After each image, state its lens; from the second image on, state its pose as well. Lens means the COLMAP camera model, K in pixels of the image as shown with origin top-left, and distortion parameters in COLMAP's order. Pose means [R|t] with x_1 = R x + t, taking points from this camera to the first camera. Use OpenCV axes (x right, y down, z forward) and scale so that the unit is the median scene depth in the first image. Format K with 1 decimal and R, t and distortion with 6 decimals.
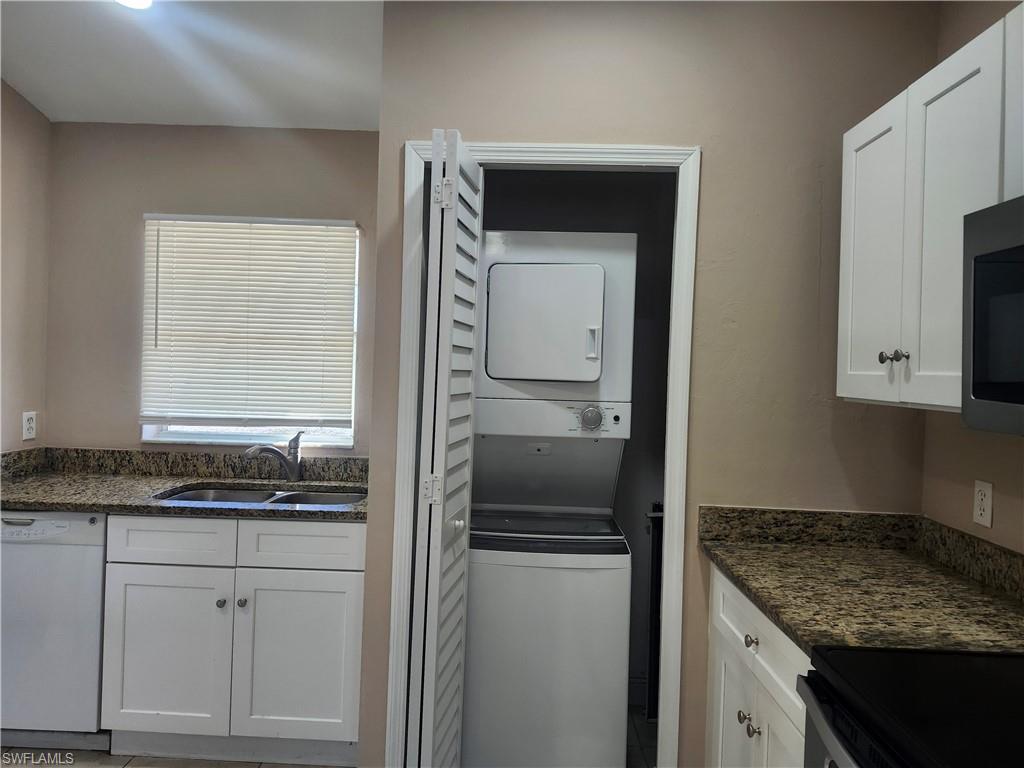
lens RADIAL K [[712.5, 0, 507.5], [0, 712.5, 374.7], [0, 0, 1]] dist [0.065464, -0.067767]
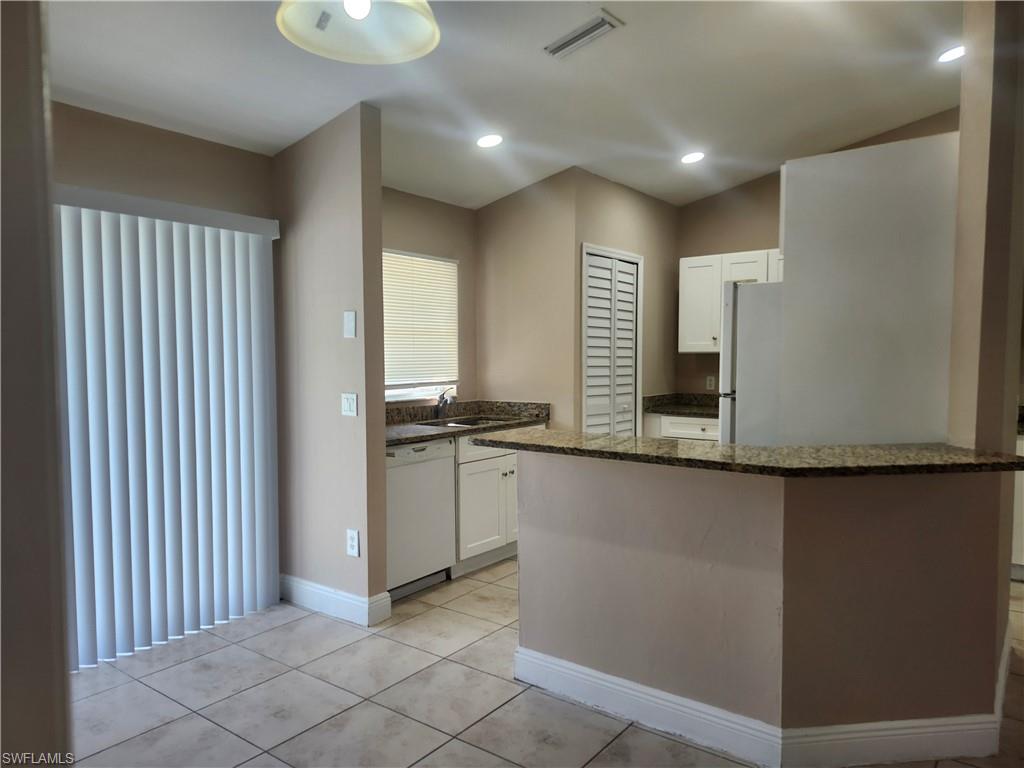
lens RADIAL K [[712.5, 0, 504.1], [0, 712.5, 392.6], [0, 0, 1]] dist [0.065464, -0.067767]
pose [[0.576682, -0.078487, 0.813190, -1.521427], [0.030822, 0.996756, 0.074346, -0.027840], [-0.816387, -0.017810, 0.577230, -0.053034]]
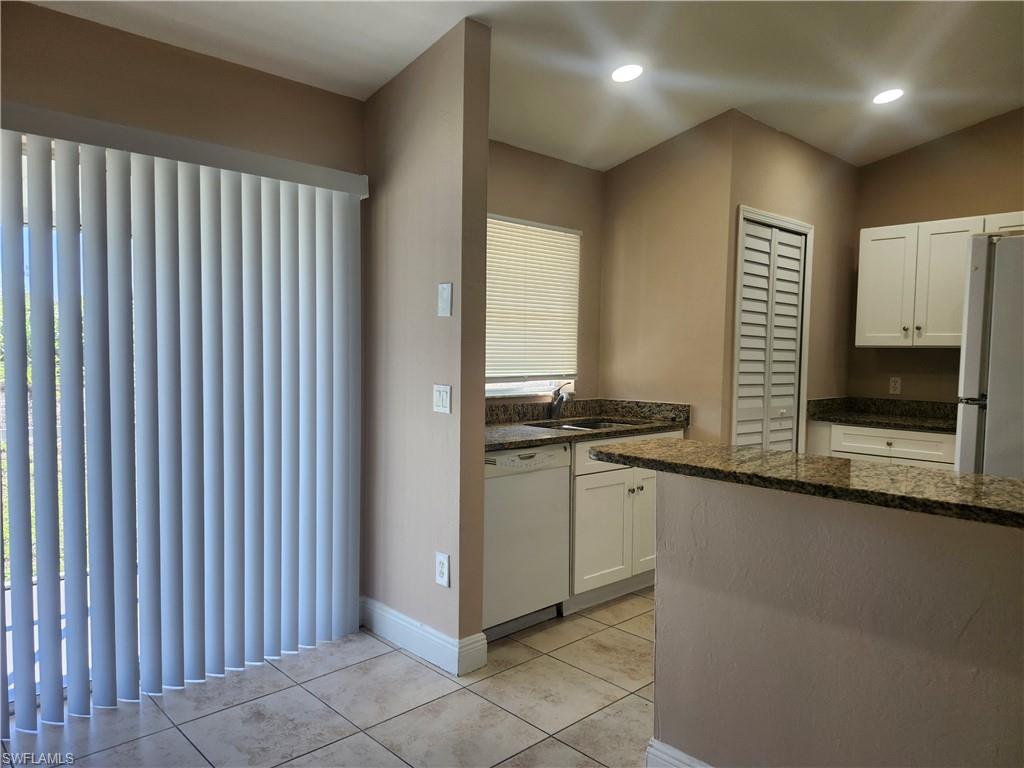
lens RADIAL K [[712.5, 0, 494.8], [0, 712.5, 389.3], [0, 0, 1]] dist [0.065464, -0.067767]
pose [[0.712543, -0.059923, 0.699065, -1.324235], [0.016645, 0.997510, 0.068539, -0.004840], [-0.701431, -0.037201, 0.711766, 0.110009]]
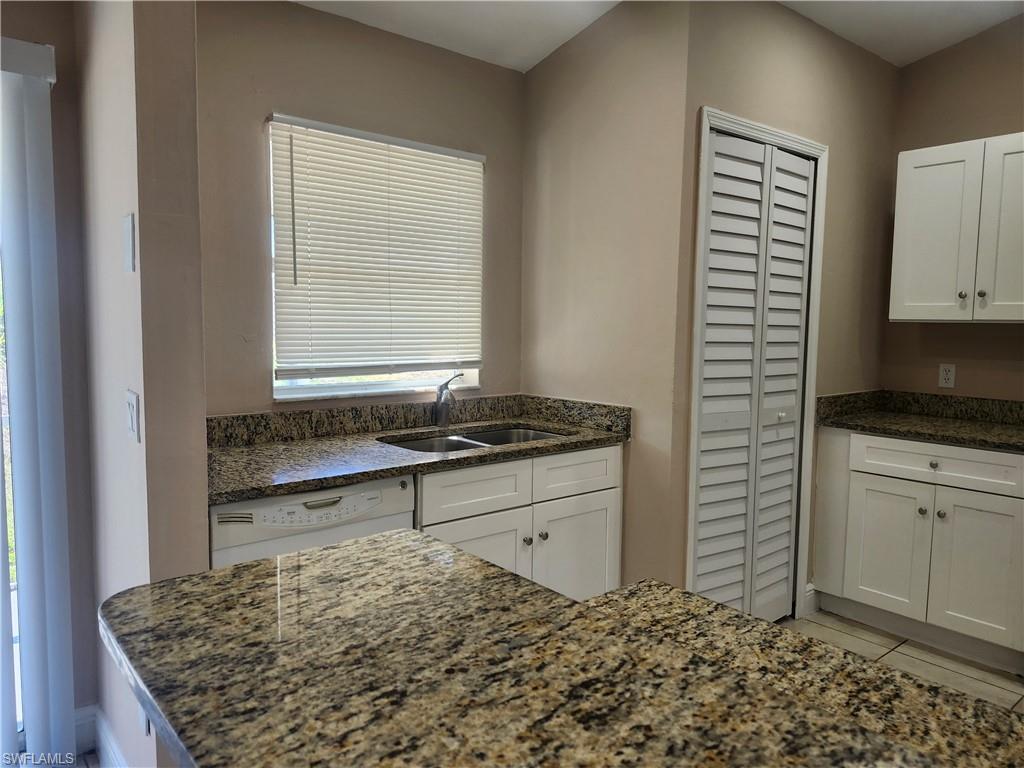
lens RADIAL K [[712.5, 0, 495.3], [0, 712.5, 376.7], [0, 0, 1]] dist [0.065464, -0.067767]
pose [[0.754511, -0.074016, 0.652100, -0.858707], [0.018114, 0.995590, 0.092045, -0.004733], [-0.656037, -0.057637, 0.752524, 0.234721]]
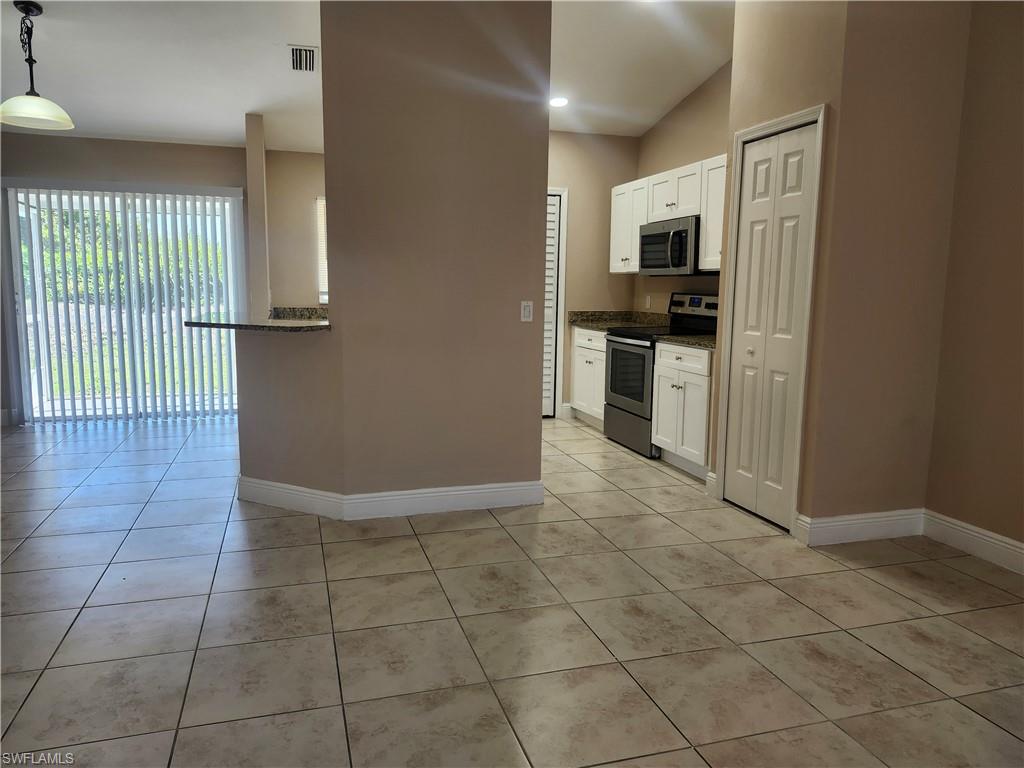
lens RADIAL K [[712.5, 0, 504.5], [0, 712.5, 381.2], [0, 0, 1]] dist [0.065464, -0.067767]
pose [[0.949137, -0.063324, 0.308430, -0.671525], [0.022321, 0.990635, 0.134700, 0.047141], [-0.314071, -0.120964, 0.941662, -1.280548]]
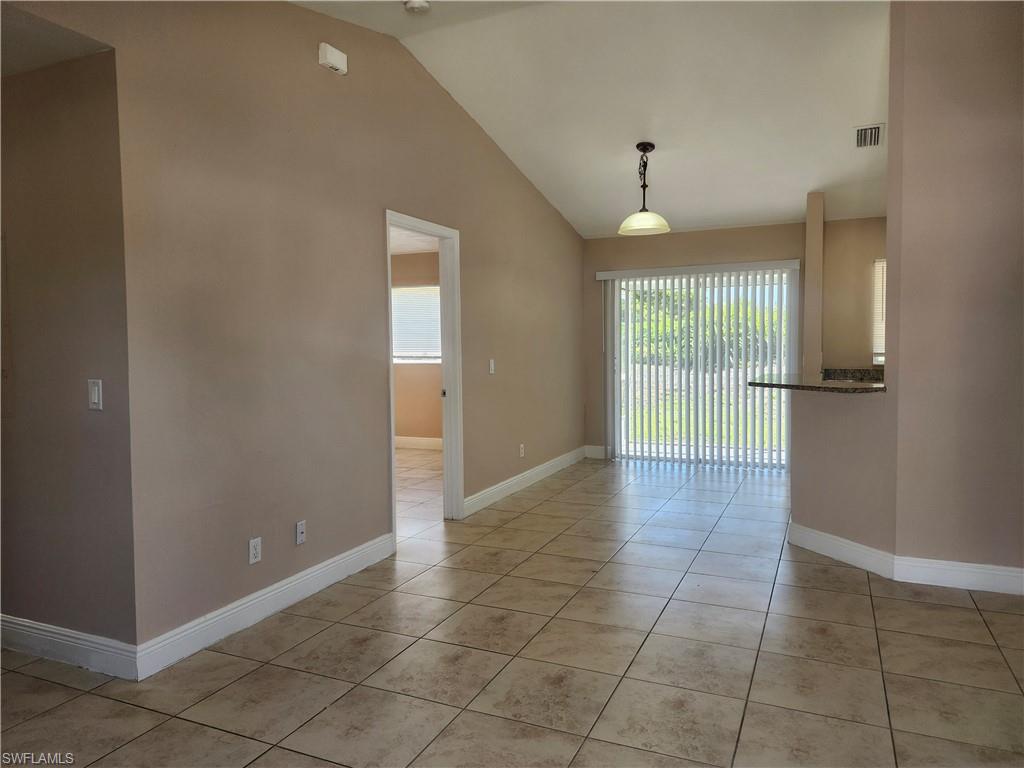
lens RADIAL K [[712.5, 0, 496.7], [0, 712.5, 374.0], [0, 0, 1]] dist [0.065464, -0.067767]
pose [[0.916785, -0.023979, -0.398661, -0.694767], [0.035086, 0.999172, 0.020587, 0.034869], [0.397837, -0.032861, 0.916867, -1.487616]]
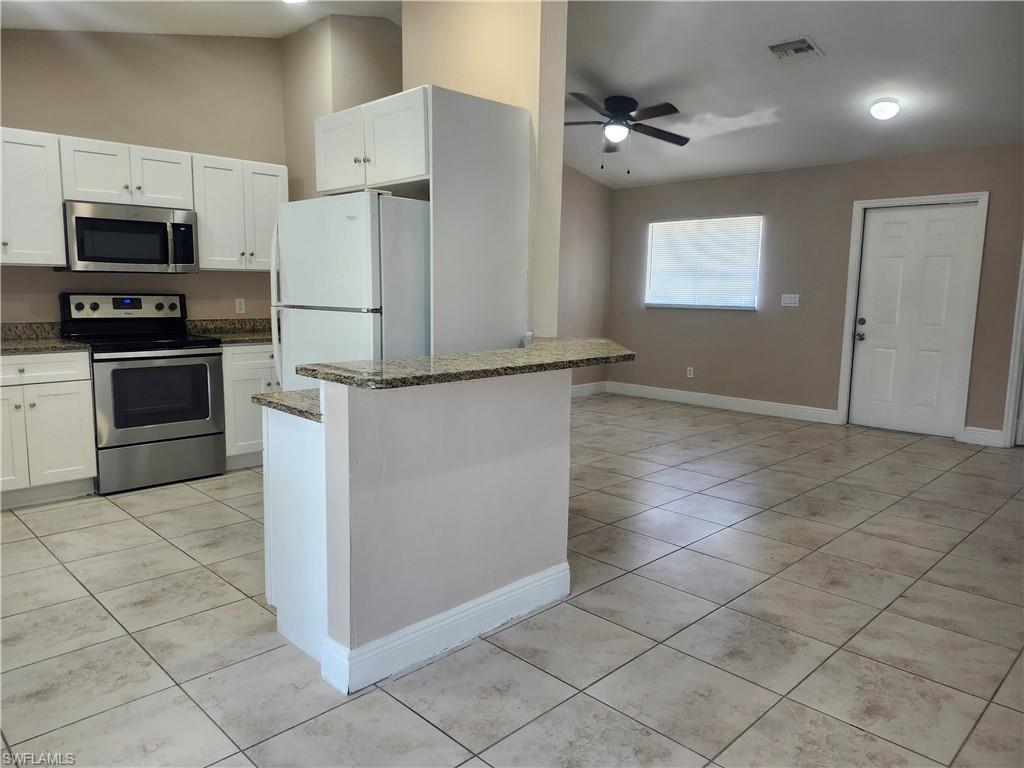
lens RADIAL K [[712.5, 0, 490.8], [0, 712.5, 382.6], [0, 0, 1]] dist [0.065464, -0.067767]
pose [[-0.729926, -0.132622, 0.670537, -1.299090], [-0.028835, 0.986098, 0.163647, -0.006499], [-0.682918, 0.100115, -0.723602, 0.933660]]
